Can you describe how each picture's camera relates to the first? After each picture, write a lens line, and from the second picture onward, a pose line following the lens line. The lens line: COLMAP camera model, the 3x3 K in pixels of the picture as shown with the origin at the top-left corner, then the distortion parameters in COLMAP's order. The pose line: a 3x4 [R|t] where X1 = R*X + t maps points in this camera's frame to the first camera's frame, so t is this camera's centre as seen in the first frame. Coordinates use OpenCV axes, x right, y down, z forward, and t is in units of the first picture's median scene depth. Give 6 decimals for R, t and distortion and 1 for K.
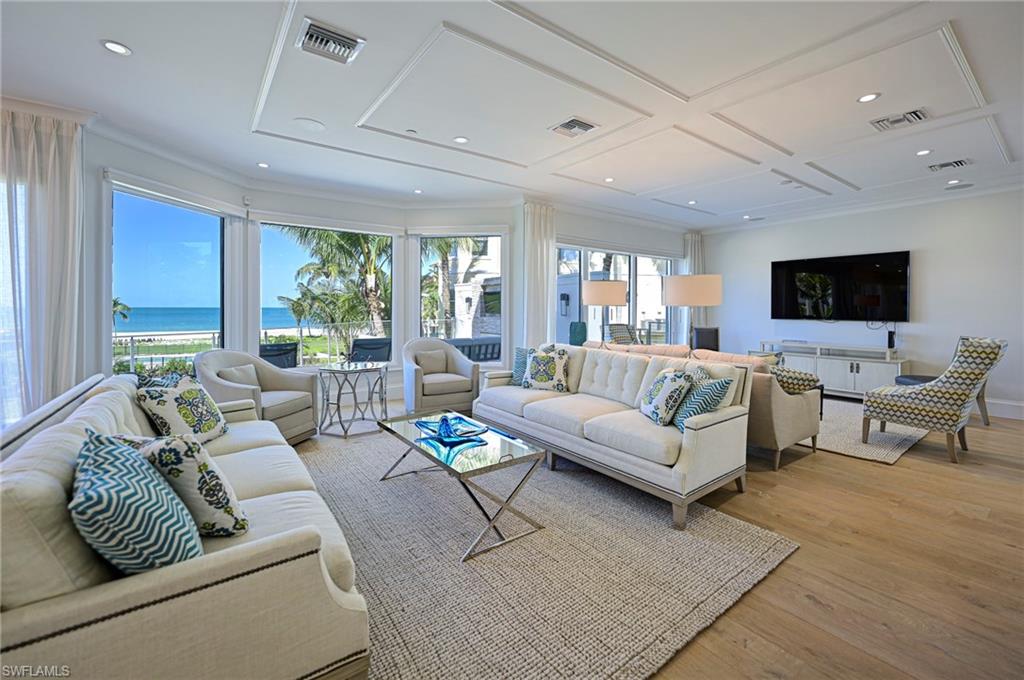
lens RADIAL K [[436.9, 0, 509.6], [0, 436.9, 315.8], [0, 0, 1]] dist [0.001292, 0.000353]
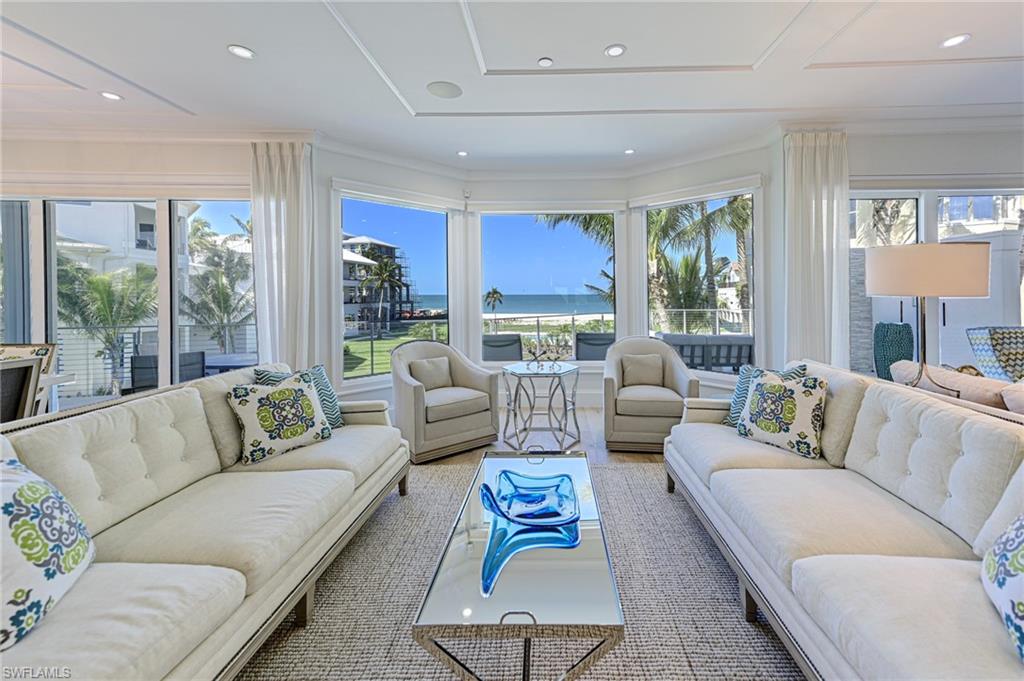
lens RADIAL K [[438.6, 0, 537.8], [0, 438.6, 295.5], [0, 0, 1]] dist [0.029553, 0.000404]
pose [[0.799395, -0.003020, -0.600799, 0.176683], [-0.005959, 0.999898, -0.012955, -0.015843], [0.600777, 0.013936, 0.799295, 0.344737]]
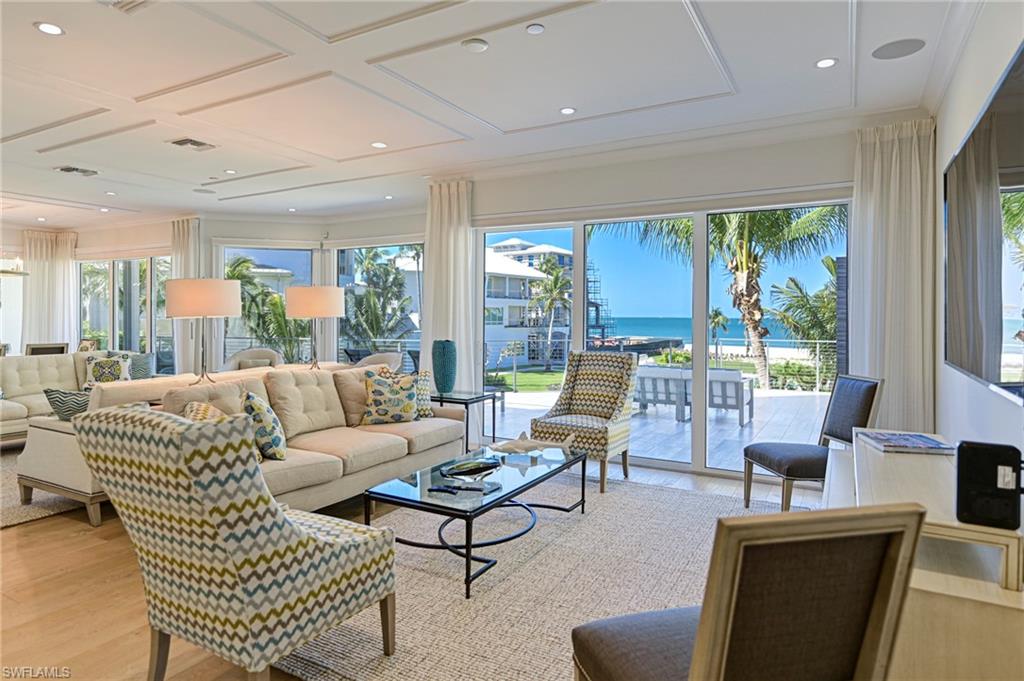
lens RADIAL K [[603.6, 0, 493.0], [0, 603.6, 316.6], [0, 0, 1]] dist [-0.003790, -0.000826]
pose [[0.410536, -0.000650, -0.911844, 1.368628], [-0.019608, 0.999762, -0.009541, -0.019774], [0.911634, 0.021796, 0.410425, 0.845642]]
